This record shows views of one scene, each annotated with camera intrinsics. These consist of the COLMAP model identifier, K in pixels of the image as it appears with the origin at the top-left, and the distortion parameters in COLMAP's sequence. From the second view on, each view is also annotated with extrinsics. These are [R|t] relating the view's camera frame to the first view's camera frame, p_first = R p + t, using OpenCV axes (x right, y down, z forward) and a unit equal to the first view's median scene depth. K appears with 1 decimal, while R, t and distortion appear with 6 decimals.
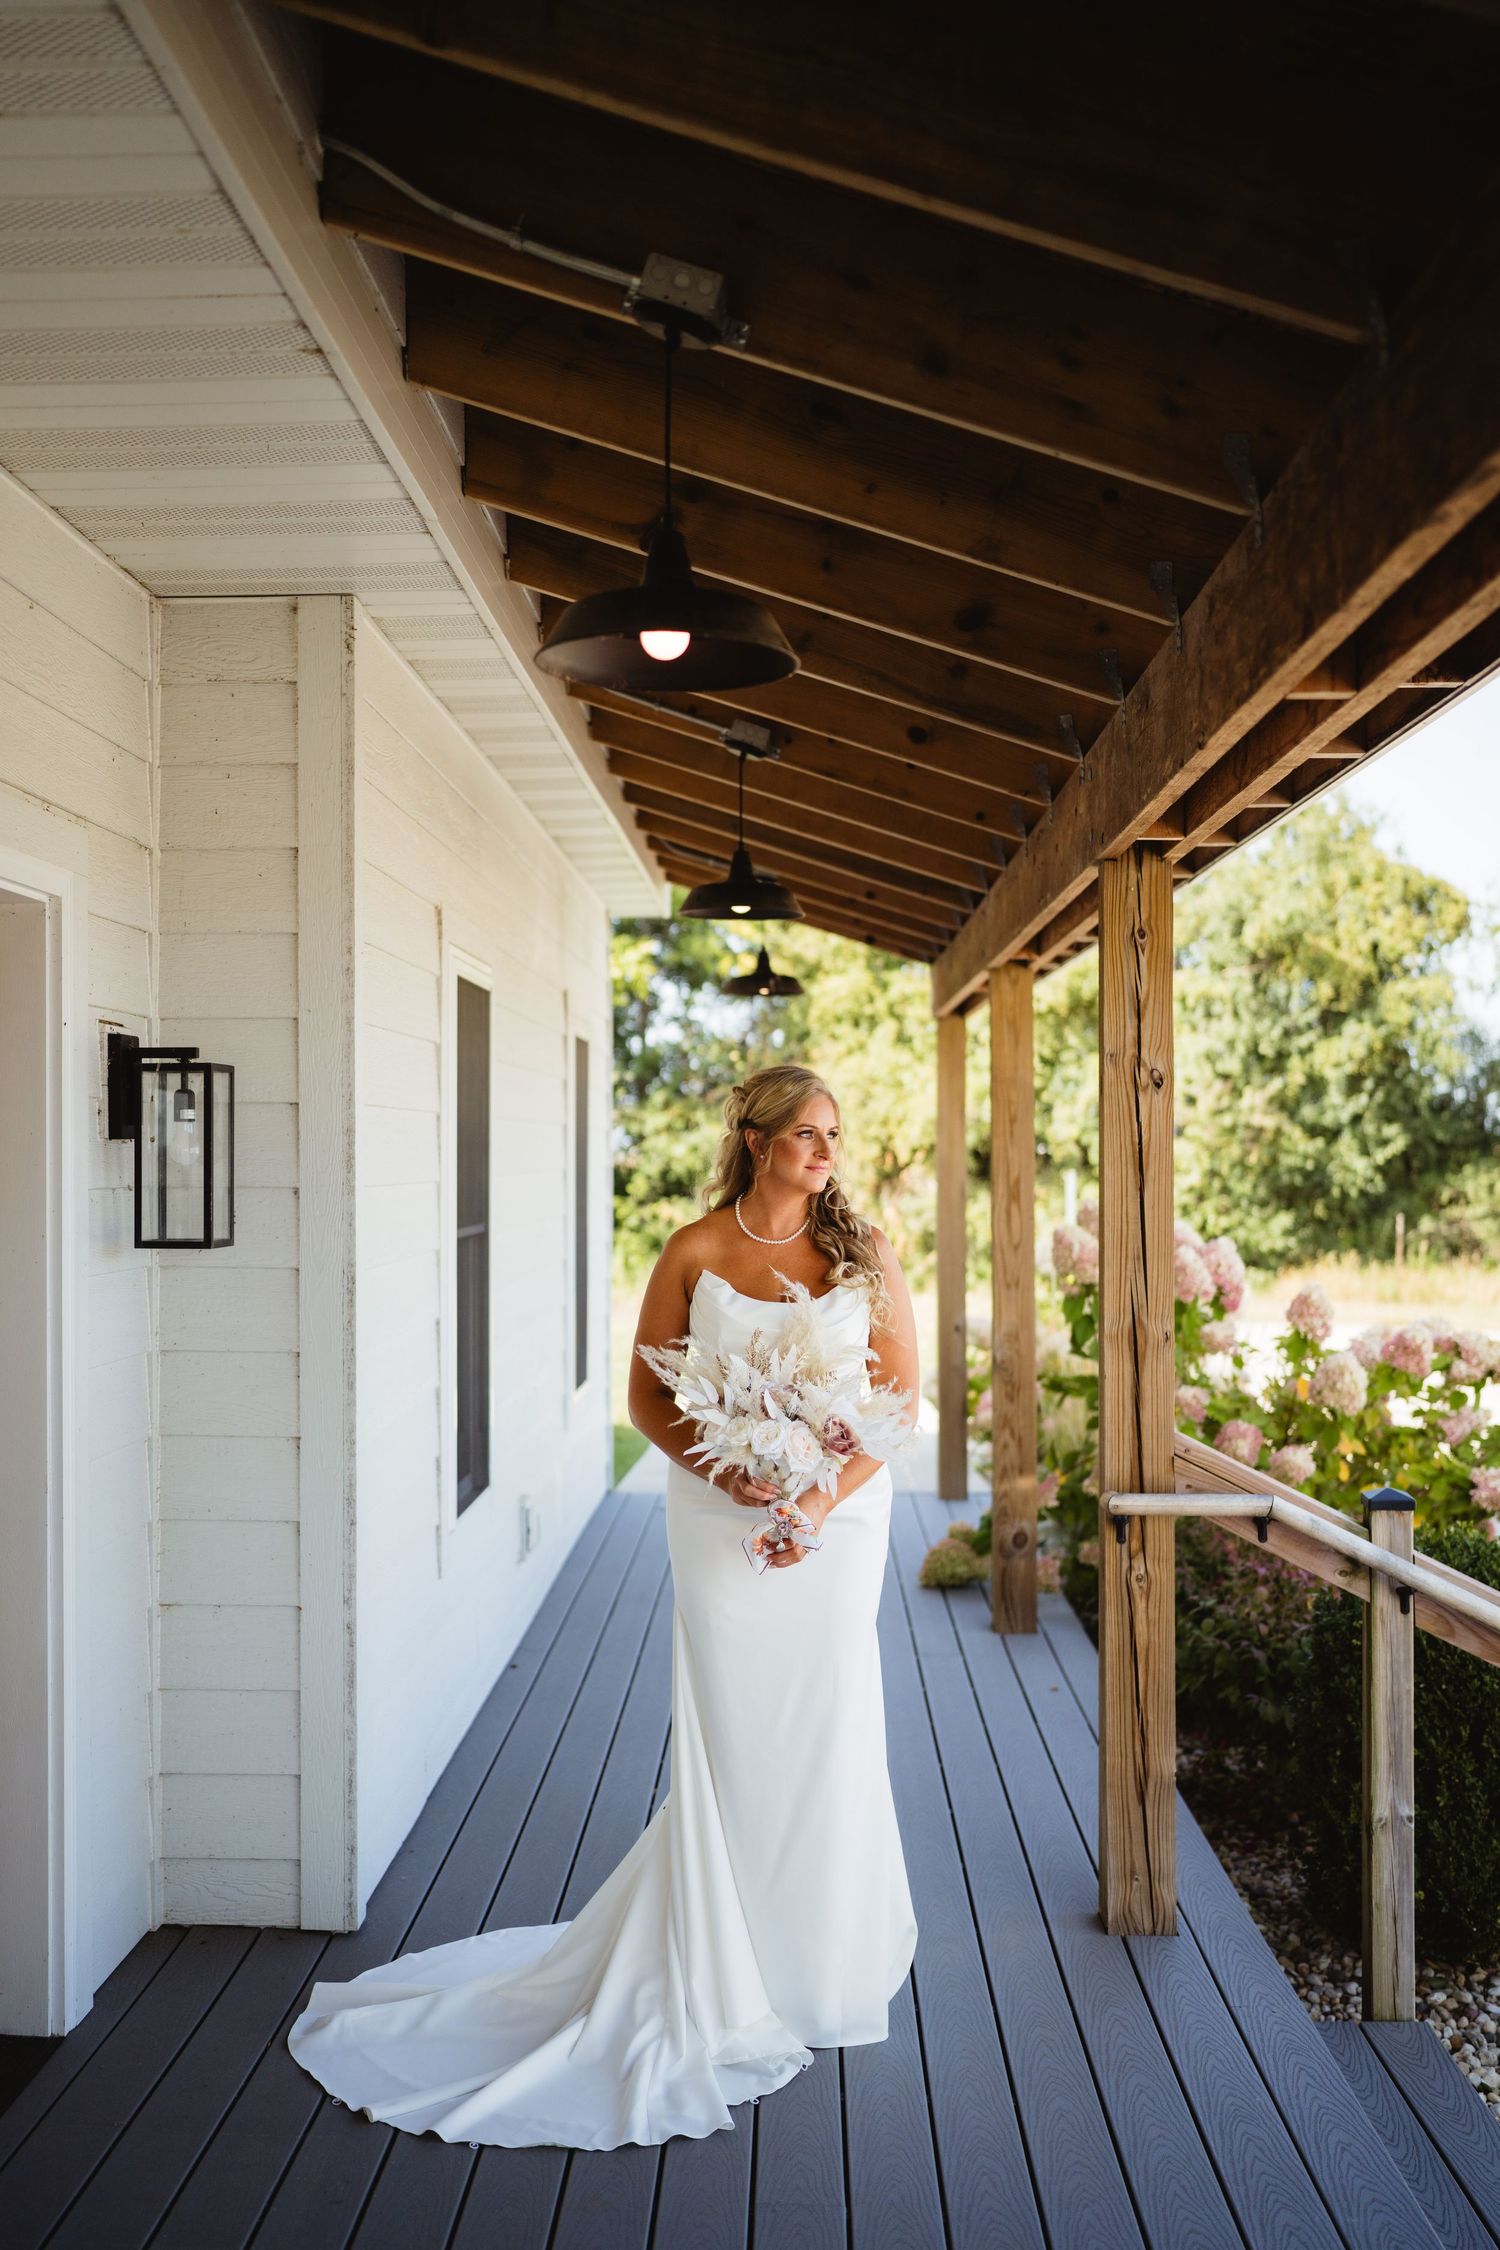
lens RADIAL K [[2302.7, 0, 719.3], [0, 2302.7, 1048.3], [0, 0, 1]] dist [0.027503, 0.000000]
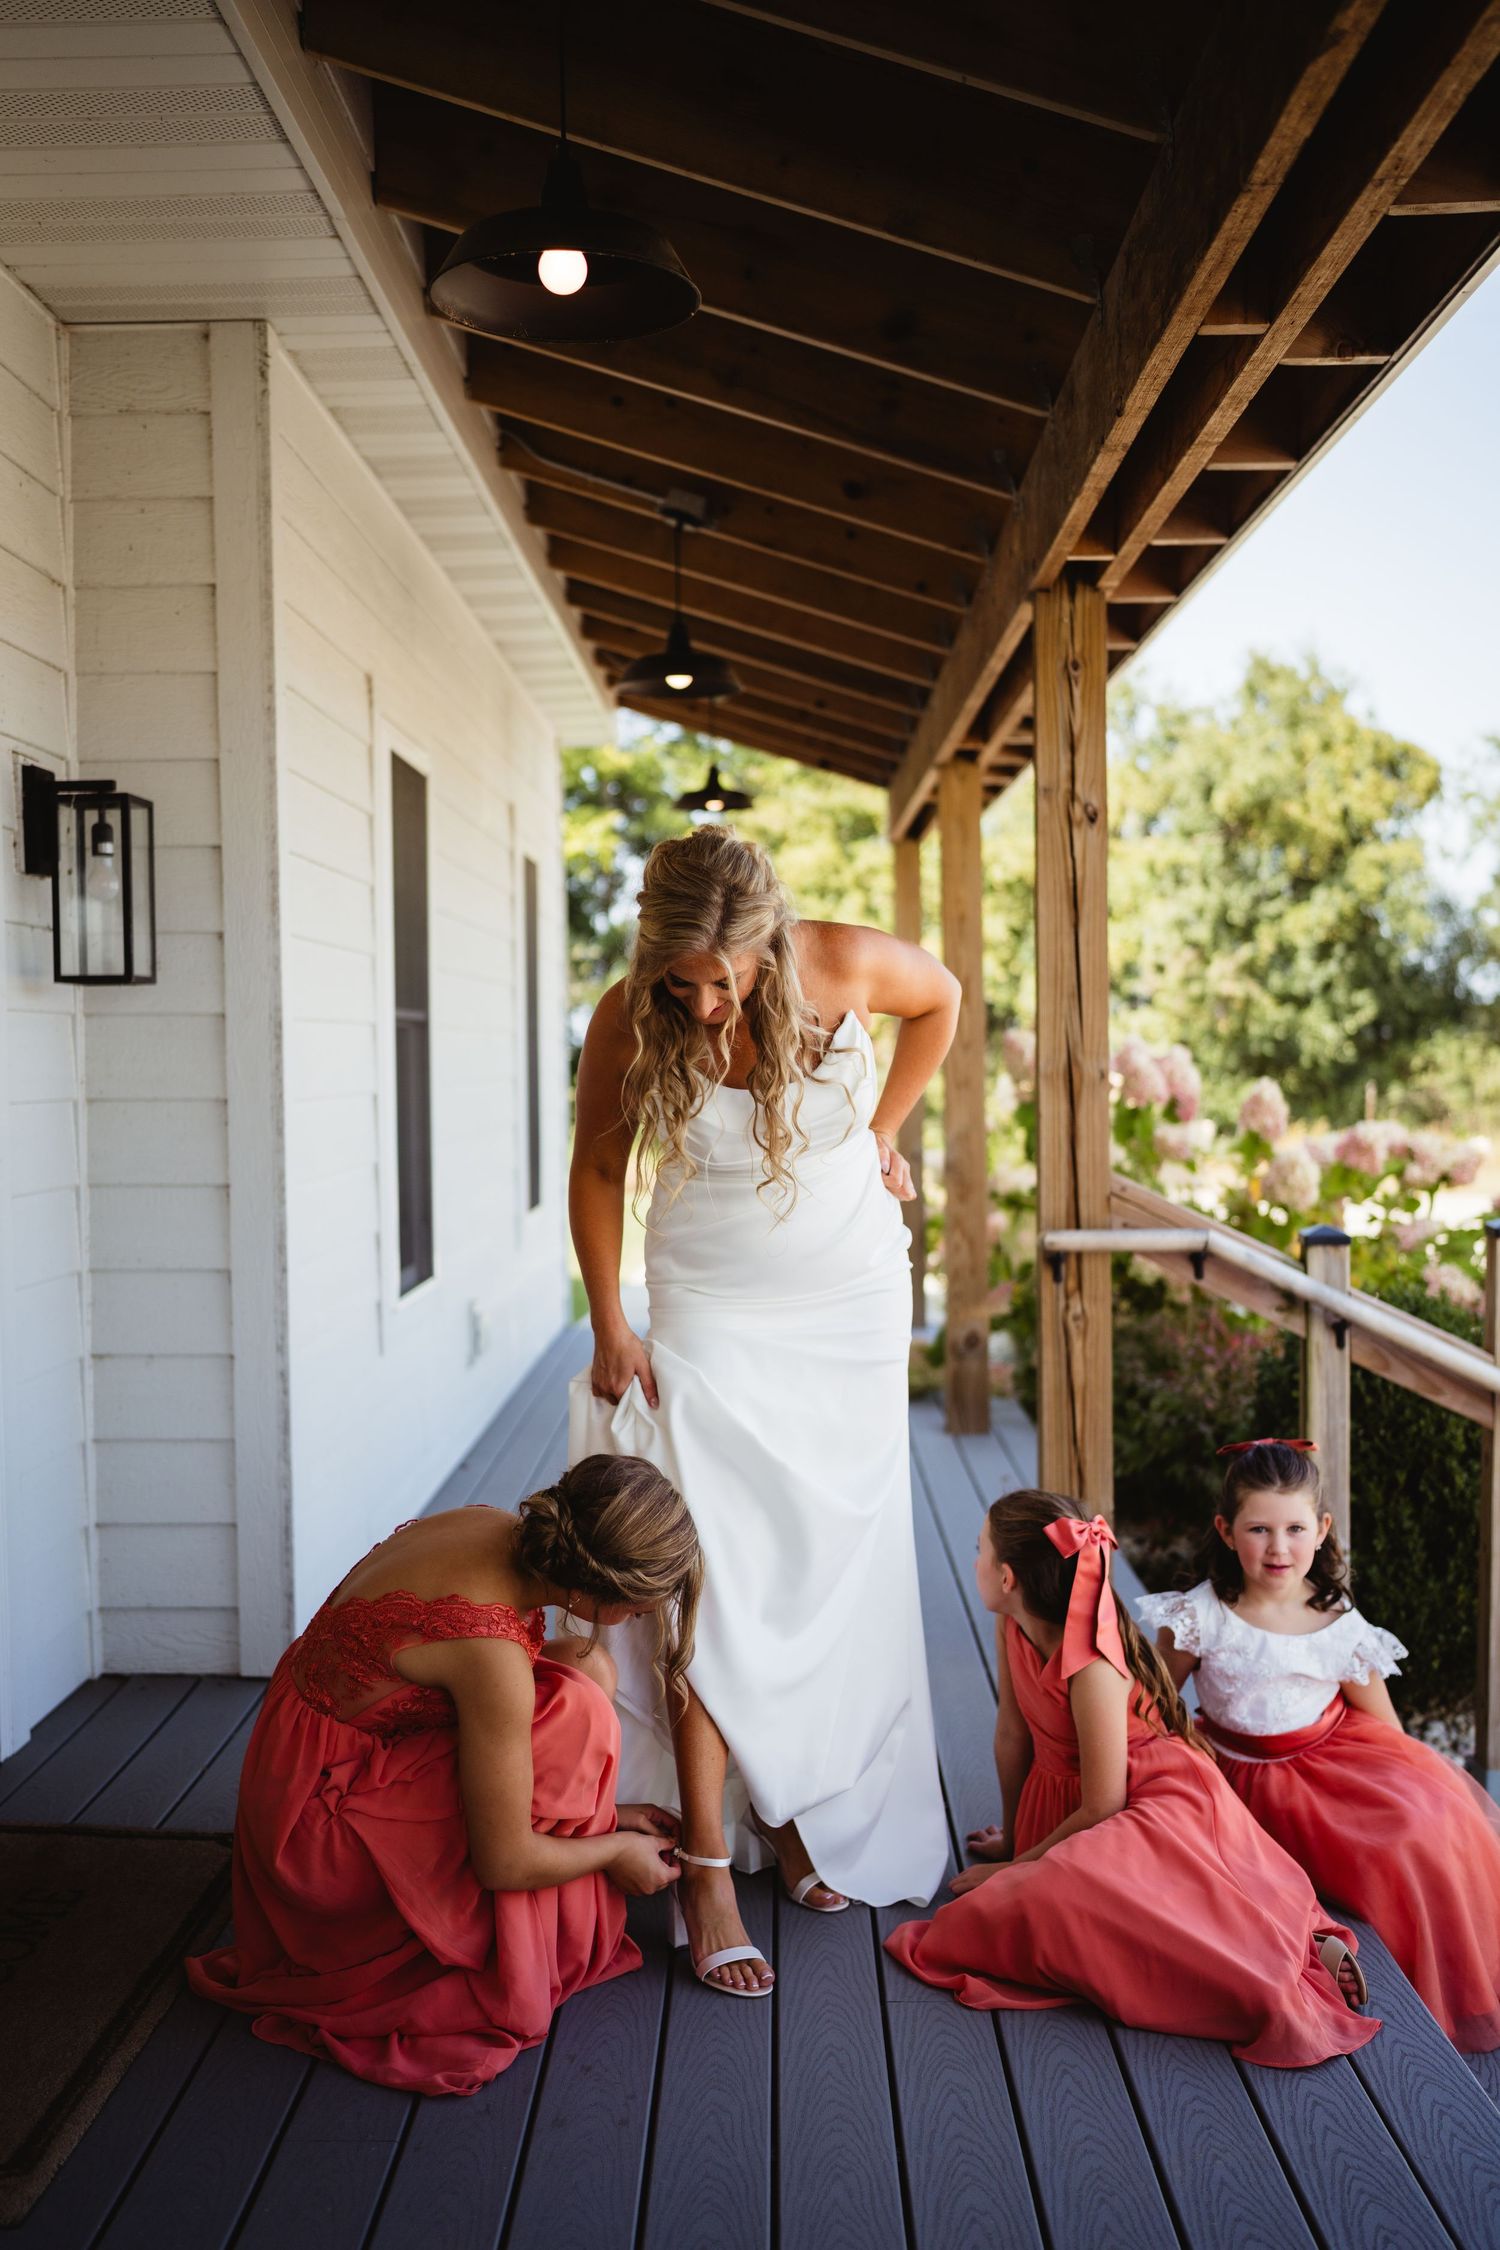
lens RADIAL K [[2302.7, 0, 758.3], [0, 2302.7, 1196.2], [0, 0, 1]] dist [0.027503, 0.000000]
pose [[0.999914, -0.010472, 0.007900, 0.036847], [0.010187, 0.999327, 0.035229, 0.137966], [-0.008264, -0.035145, 0.999348, 0.007716]]
